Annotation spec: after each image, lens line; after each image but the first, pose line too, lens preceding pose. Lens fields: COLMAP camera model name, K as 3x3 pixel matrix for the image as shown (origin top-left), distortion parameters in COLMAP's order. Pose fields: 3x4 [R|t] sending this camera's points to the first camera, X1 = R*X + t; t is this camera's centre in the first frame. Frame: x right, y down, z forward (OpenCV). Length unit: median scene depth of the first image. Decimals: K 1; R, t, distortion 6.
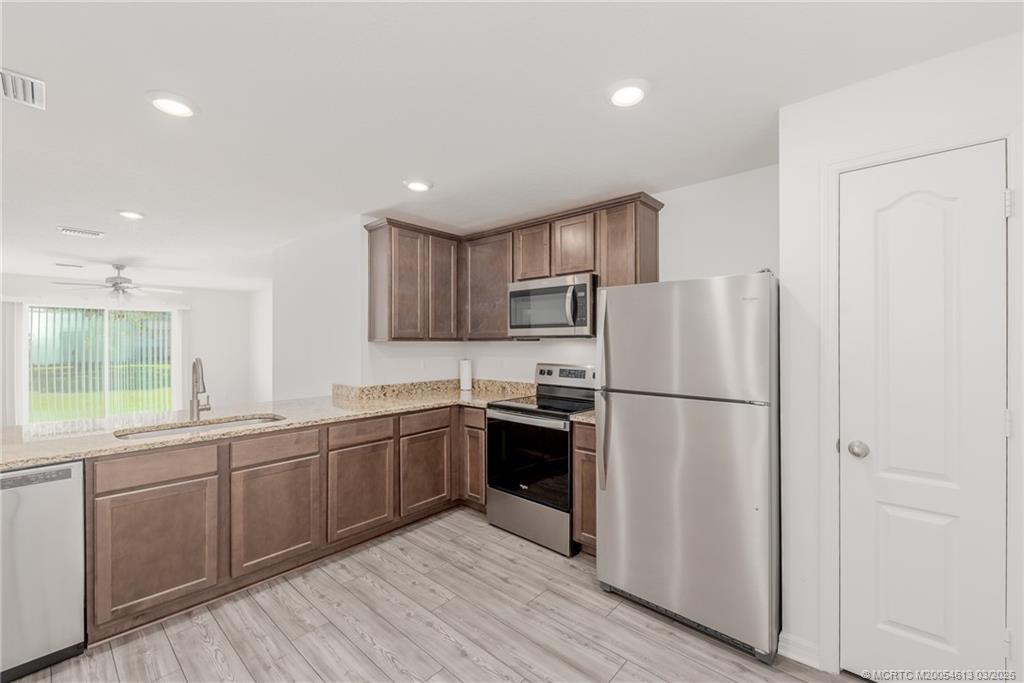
lens RADIAL K [[418.4, 0, 528.7], [0, 418.4, 342.1], [0, 0, 1]] dist [-0.000032, -0.000286]
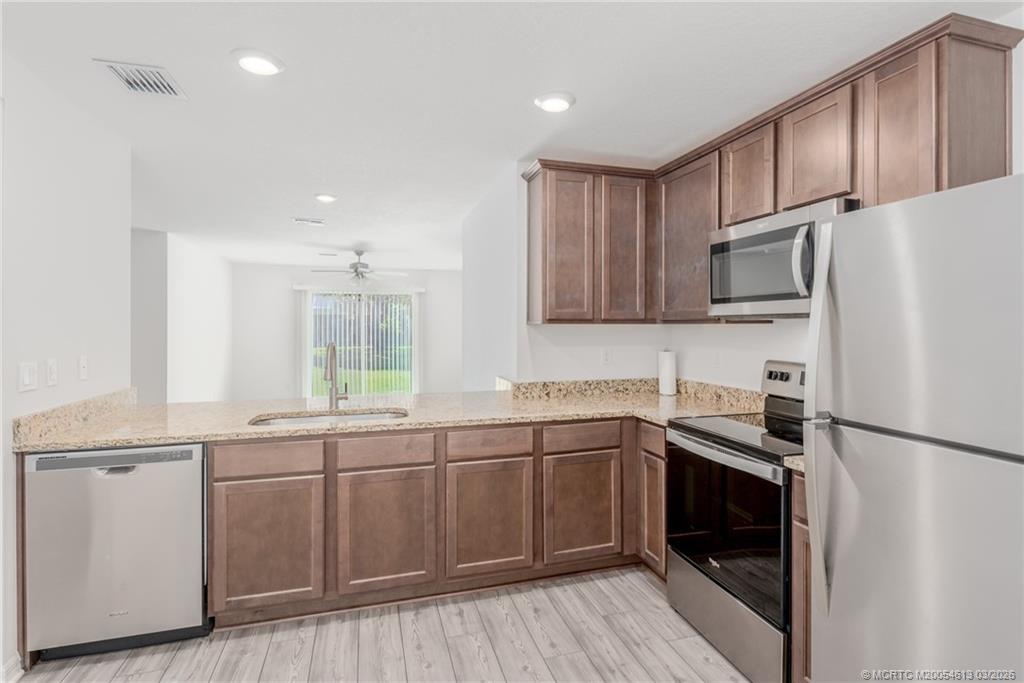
lens RADIAL K [[528.9, 0, 533.8], [0, 528.9, 329.6], [0, 0, 1]] dist [0.012051, 0.001021]
pose [[0.851735, 0.005293, -0.523945, 0.178306], [-0.000931, 0.999963, 0.008589, -0.000266], [0.523971, -0.006828, 0.851709, 0.219568]]
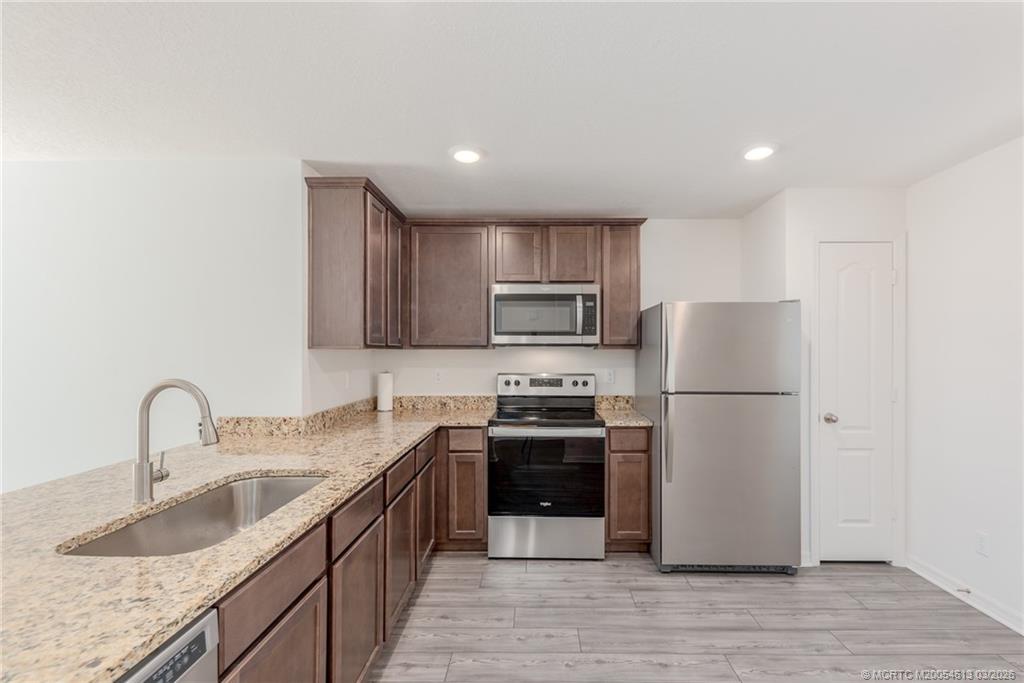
lens RADIAL K [[449.7, 0, 531.7], [0, 449.7, 349.4], [0, 0, 1]] dist [0.002677, 0.000065]
pose [[0.763769, 0.004120, 0.645476, -0.734735], [-0.001601, 0.999989, -0.004488, 0.002599], [-0.645488, 0.002394, 0.763767, 0.262013]]
